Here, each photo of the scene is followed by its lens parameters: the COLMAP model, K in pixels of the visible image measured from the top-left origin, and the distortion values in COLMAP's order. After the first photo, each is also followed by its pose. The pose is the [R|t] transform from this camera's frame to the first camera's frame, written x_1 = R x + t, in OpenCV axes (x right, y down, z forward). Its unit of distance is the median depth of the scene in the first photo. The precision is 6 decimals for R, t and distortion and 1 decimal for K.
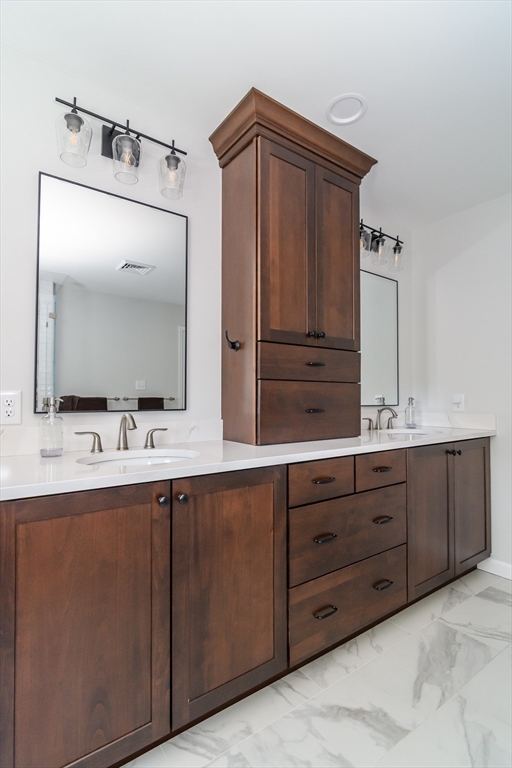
lens RADIAL K [[366.7, 0, 254.1], [0, 366.7, 383.2], [0, 0, 1]] dist [0.000404, -0.000234]
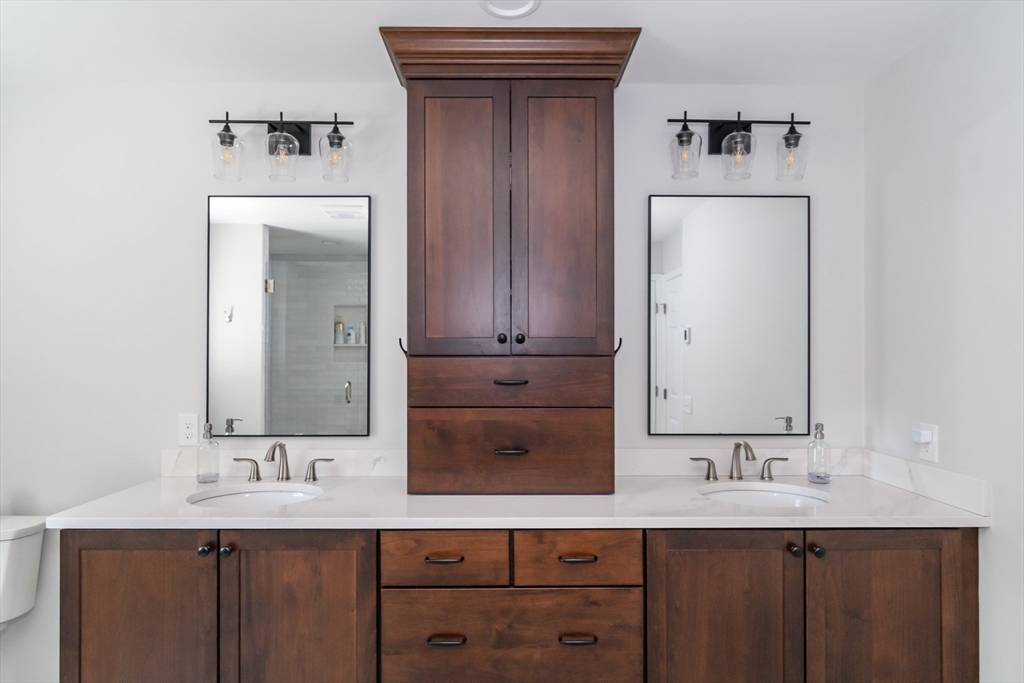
lens RADIAL K [[560.2, 0, 511.8], [0, 560.2, 347.7], [0, 0, 1]] dist [0.002610, -0.002346]
pose [[0.824110, -0.009784, -0.566345, 0.929924], [0.022049, 0.999647, 0.014814, -0.160031], [0.566000, -0.024695, 0.824035, 0.188380]]
